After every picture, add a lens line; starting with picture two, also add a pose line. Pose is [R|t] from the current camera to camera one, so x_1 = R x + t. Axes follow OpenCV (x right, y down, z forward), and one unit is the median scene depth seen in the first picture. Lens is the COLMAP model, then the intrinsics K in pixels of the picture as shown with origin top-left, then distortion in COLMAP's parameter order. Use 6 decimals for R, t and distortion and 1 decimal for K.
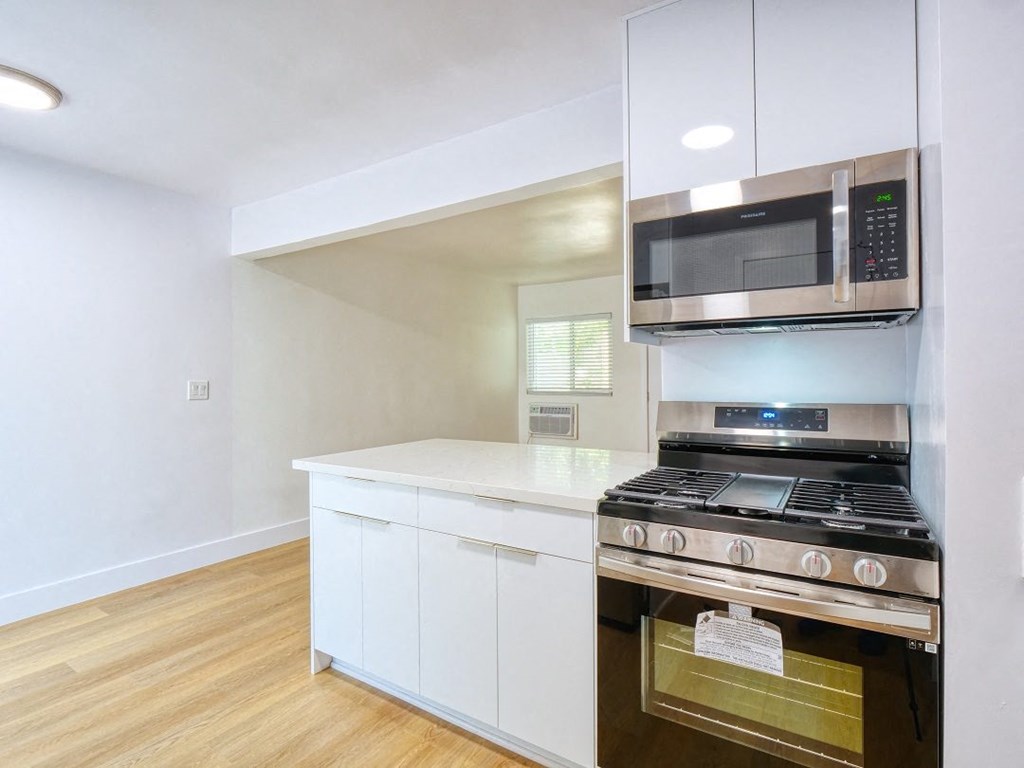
lens RADIAL K [[521.9, 0, 508.7], [0, 521.9, 385.7], [0, 0, 1]] dist [-0.025574, 0.000076]
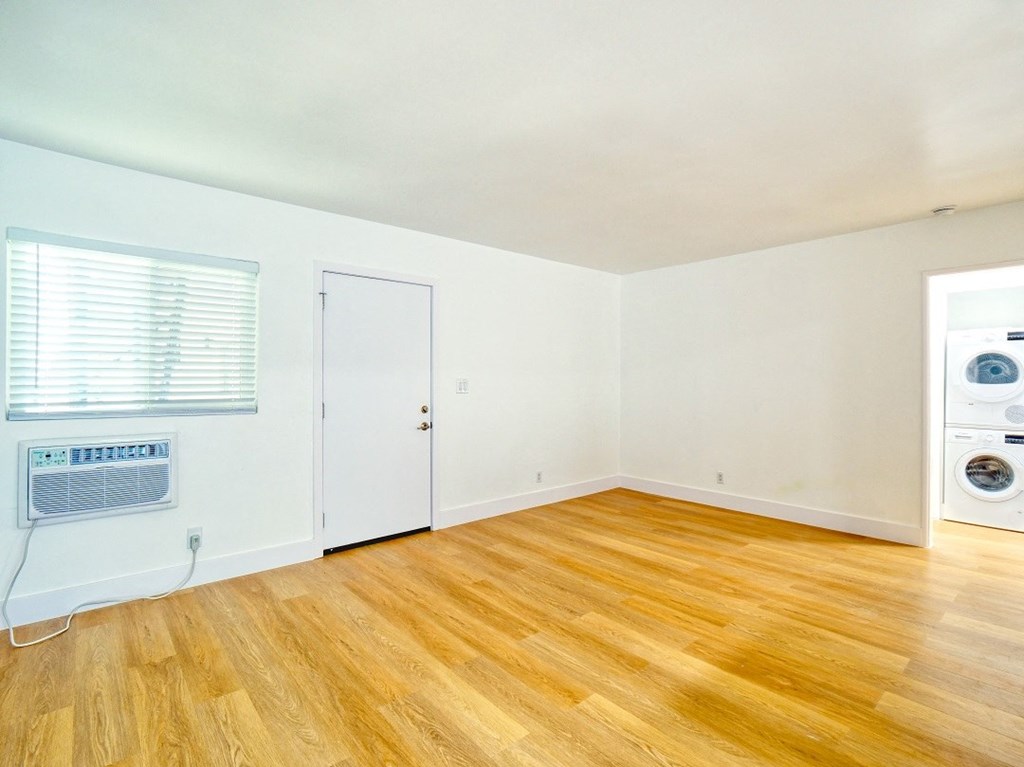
lens RADIAL K [[502.0, 0, 509.6], [0, 502.0, 385.9], [0, 0, 1]] dist [-0.018831, 0.000321]
pose [[0.276873, -0.008997, 0.960865, -0.227593], [0.012517, 0.999905, 0.005756, -0.007823], [-0.960825, 0.010433, 0.276959, 0.573982]]
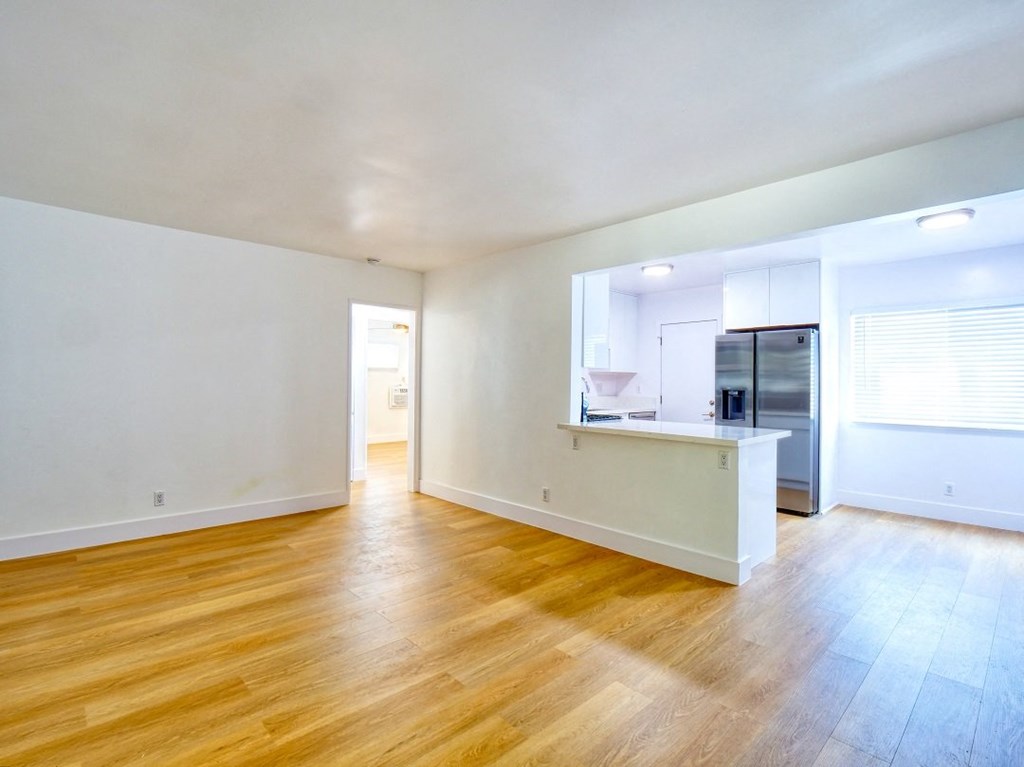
lens RADIAL K [[502.0, 0, 512.2], [0, 502.0, 374.8], [0, 0, 1]] dist [-0.018831, 0.000321]
pose [[-0.972701, -0.002289, 0.232051, 0.033390], [-0.002459, 0.999997, -0.000440, -0.012537], [-0.232049, -0.000999, -0.972704, 0.978335]]
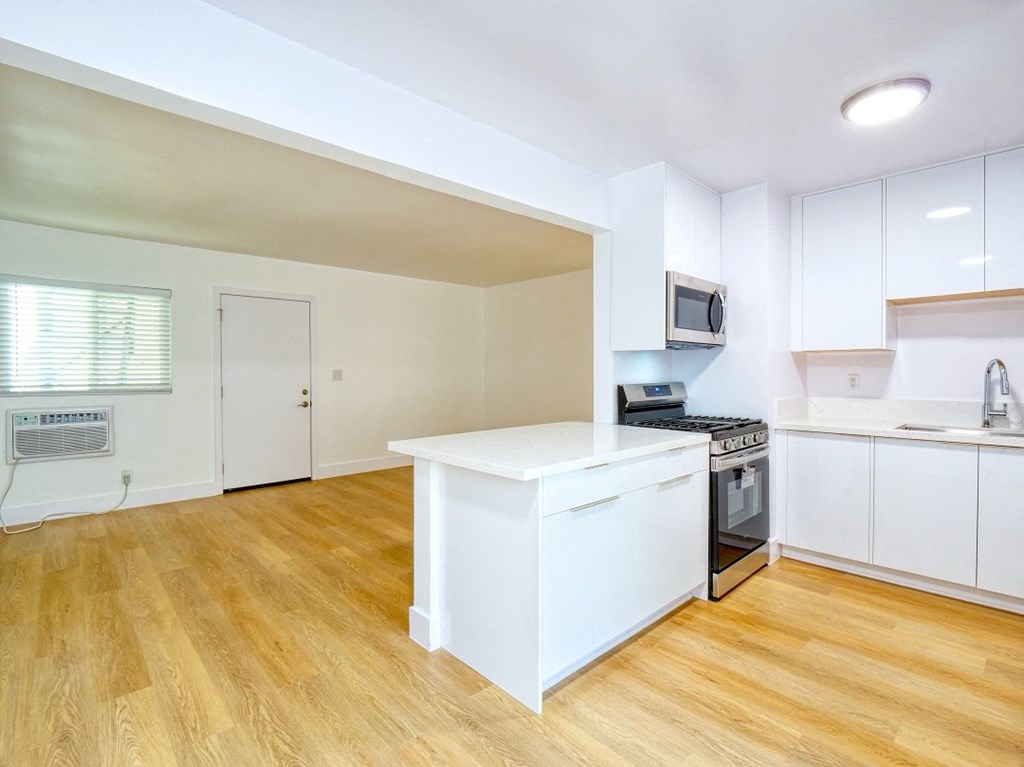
lens RADIAL K [[502.0, 0, 513.3], [0, 502.0, 384.2], [0, 0, 1]] dist [-0.018831, 0.000321]
pose [[0.239741, -0.024096, 0.970538, -0.407370], [0.013344, 0.999679, 0.021523, -0.003078], [-0.970745, 0.007791, 0.239986, 0.289254]]
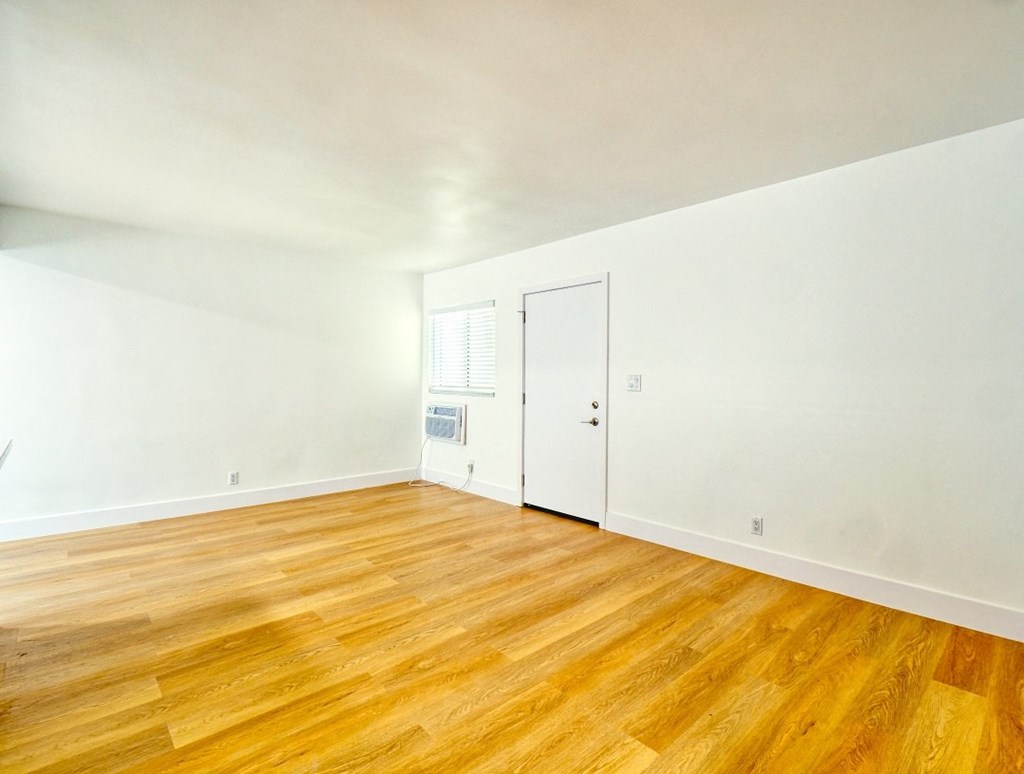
lens RADIAL K [[504.2, 0, 510.8], [0, 504.2, 390.1], [0, 0, 1]] dist [-0.021810, -0.000515]
pose [[0.968662, 0.017731, -0.247748, 0.416048], [-0.015195, 0.999811, 0.012143, -0.001305], [0.247917, -0.007998, 0.968748, 0.195311]]
